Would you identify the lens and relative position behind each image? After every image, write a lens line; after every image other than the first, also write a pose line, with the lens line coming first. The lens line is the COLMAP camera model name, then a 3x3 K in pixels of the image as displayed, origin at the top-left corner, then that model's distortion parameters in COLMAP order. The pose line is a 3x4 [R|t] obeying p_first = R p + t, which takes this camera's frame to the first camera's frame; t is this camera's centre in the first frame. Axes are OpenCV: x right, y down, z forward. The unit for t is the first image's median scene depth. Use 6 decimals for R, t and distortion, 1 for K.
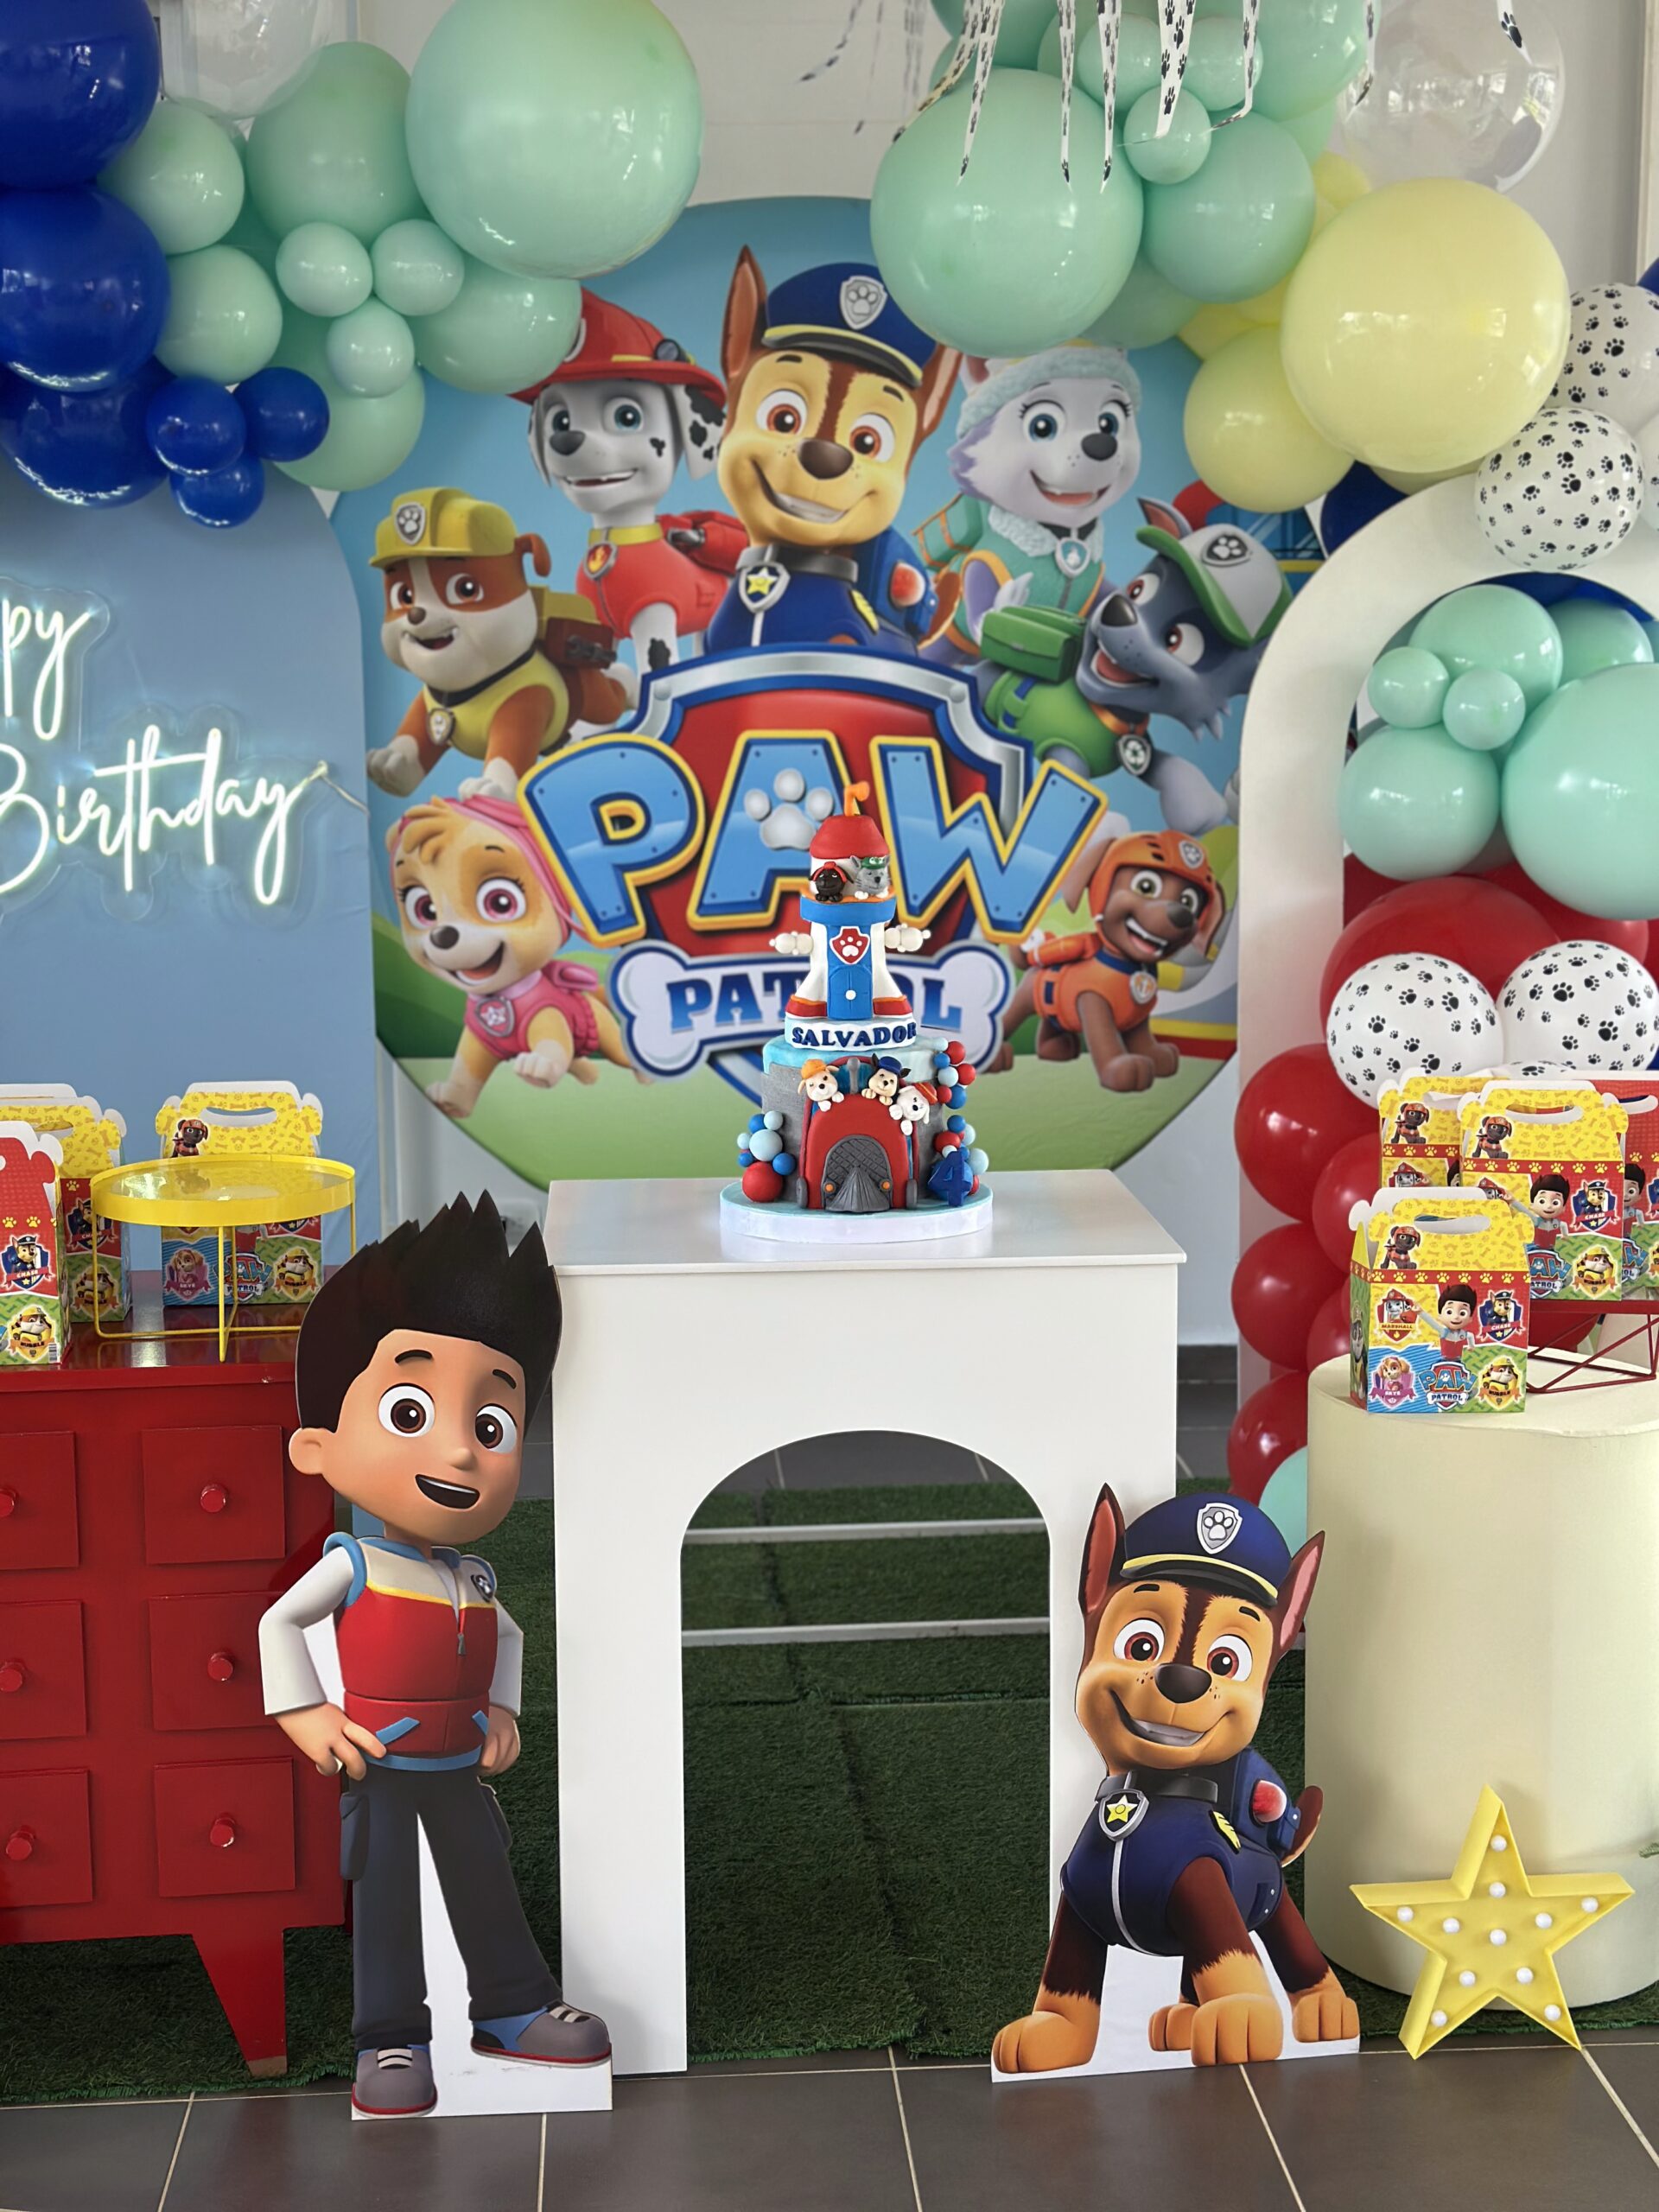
lens RADIAL K [[3077.7, 0, 804.3], [0, 3077.7, 1135.4], [0, 0, 1]] dist [0.123780, 0.000000]
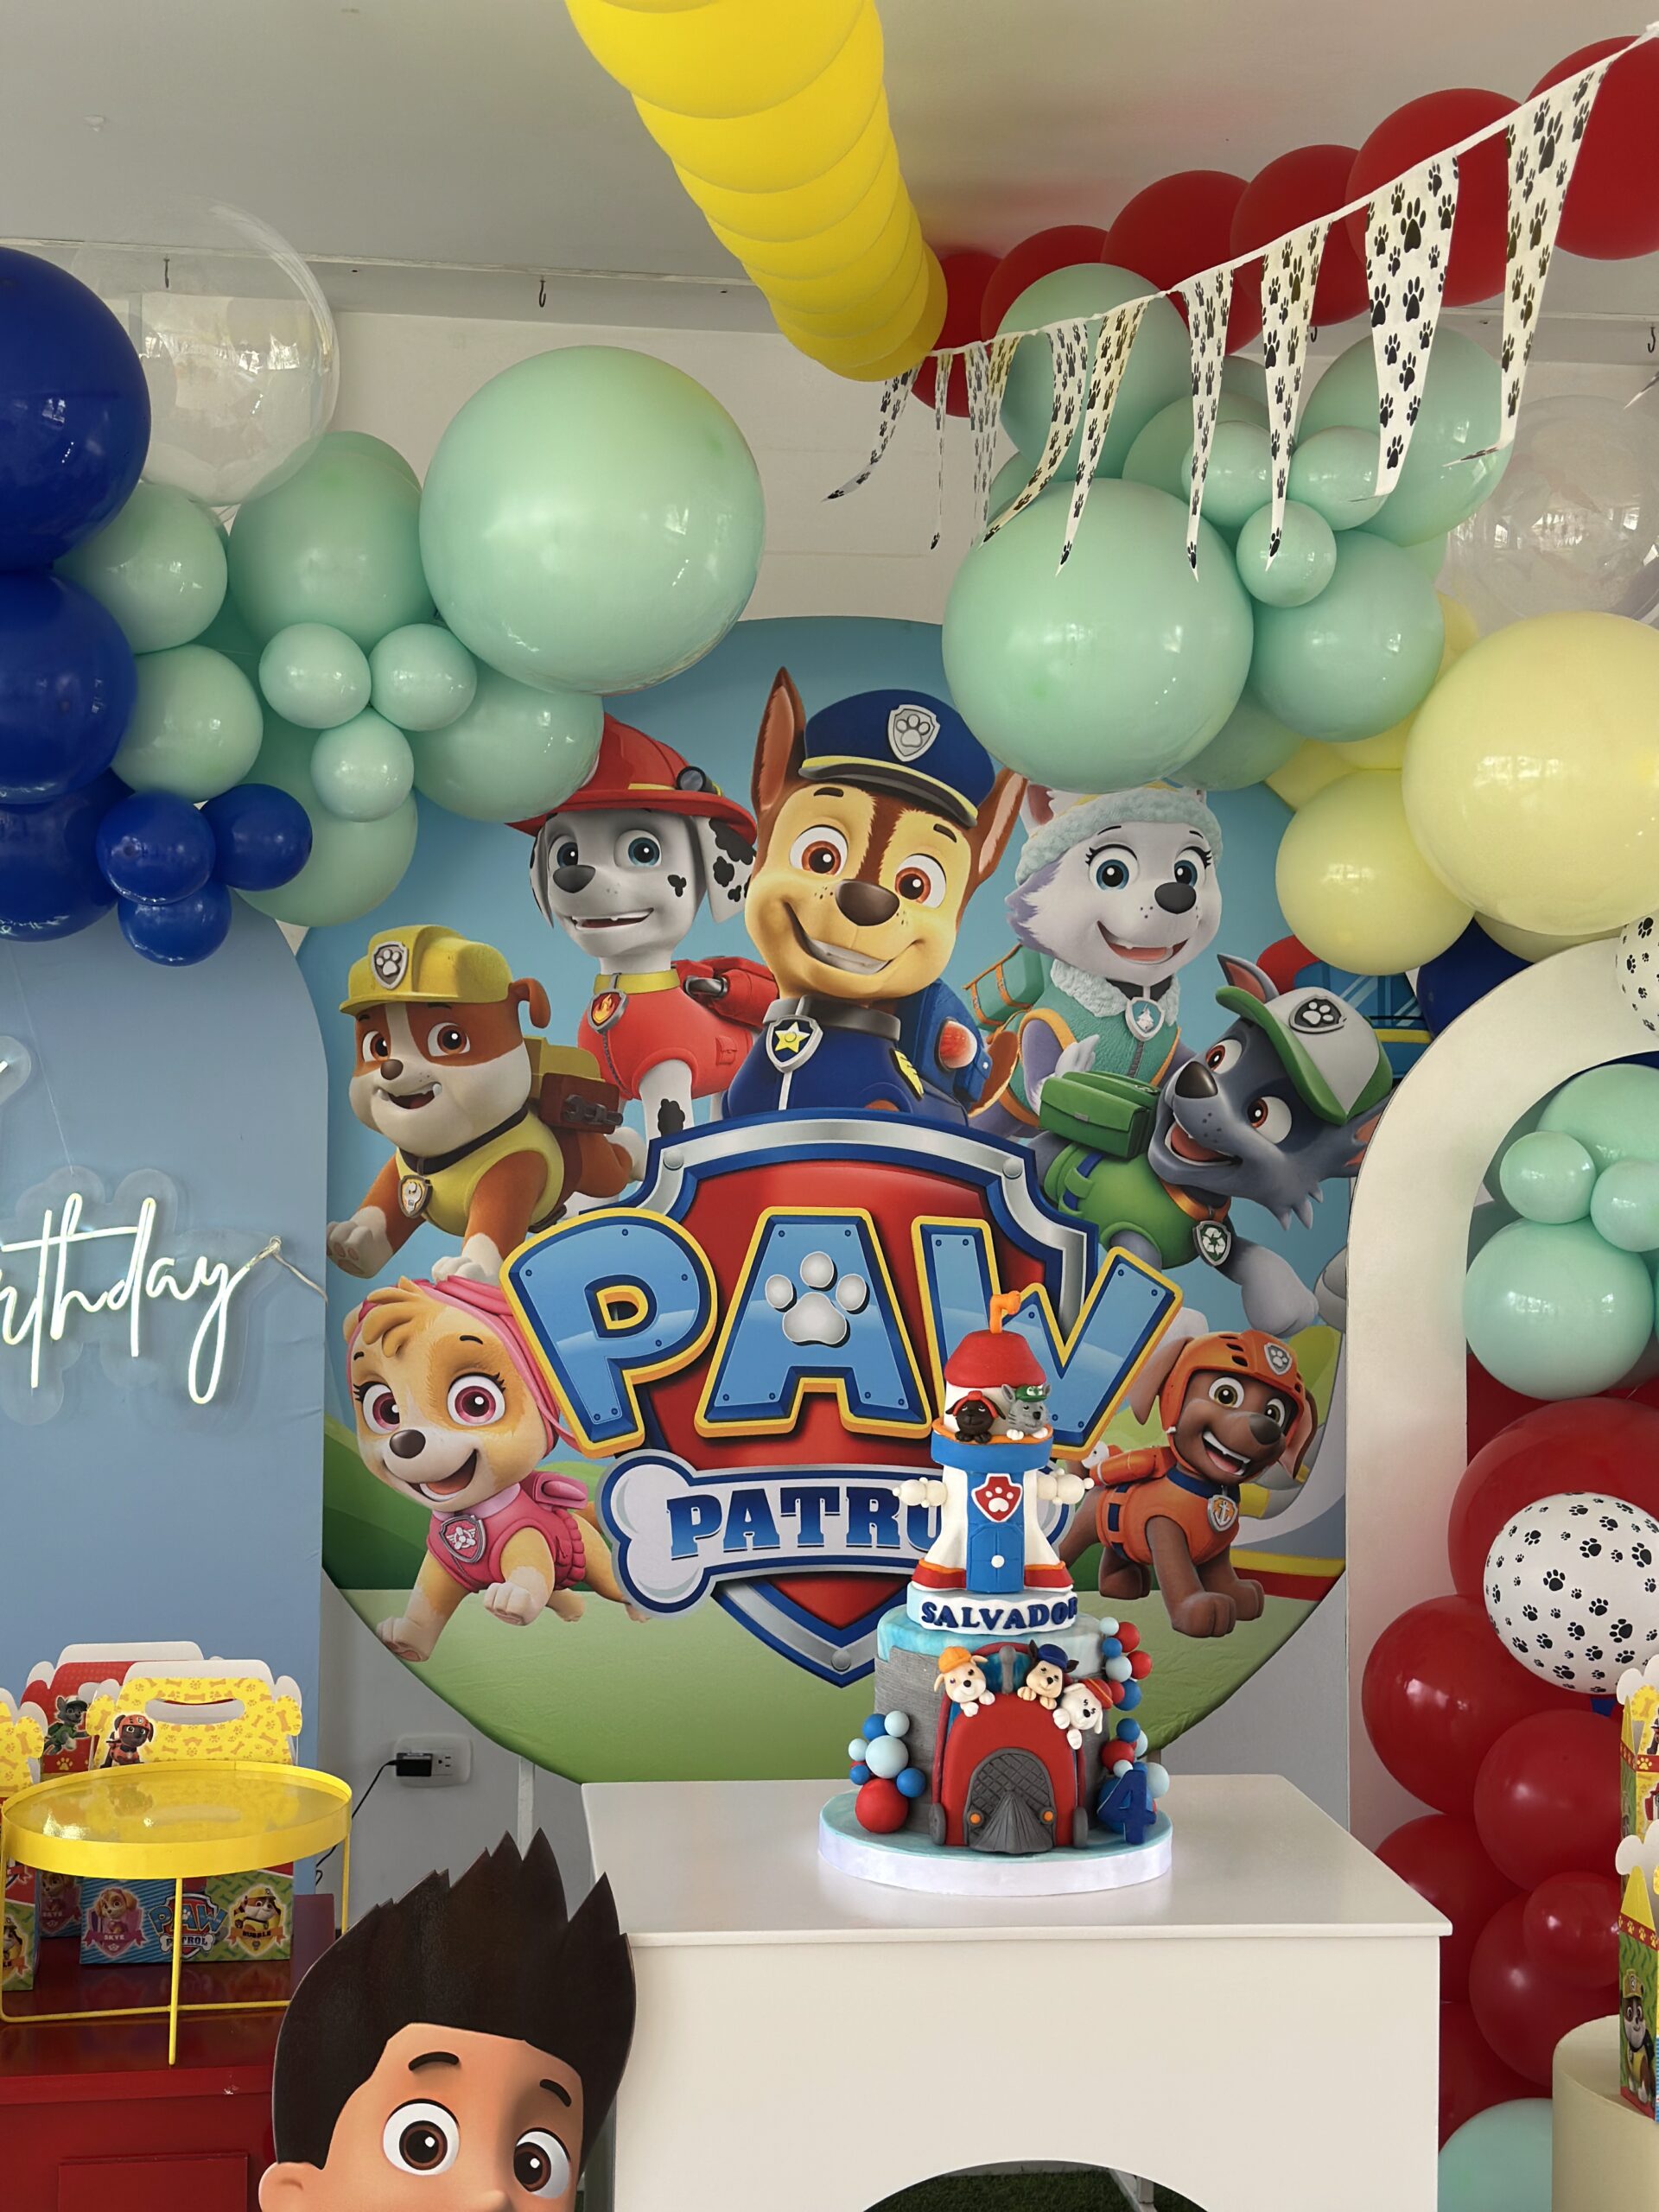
lens RADIAL K [[3077.7, 0, 815.7], [0, 3077.7, 1114.2], [0, 0, 1]] dist [0.123780, 0.000000]
pose [[0.998196, 0.020642, 0.056384, -0.061745], [-0.011971, 0.988613, -0.150004, -0.031608], [-0.058839, 0.149058, 0.987076, 0.166059]]
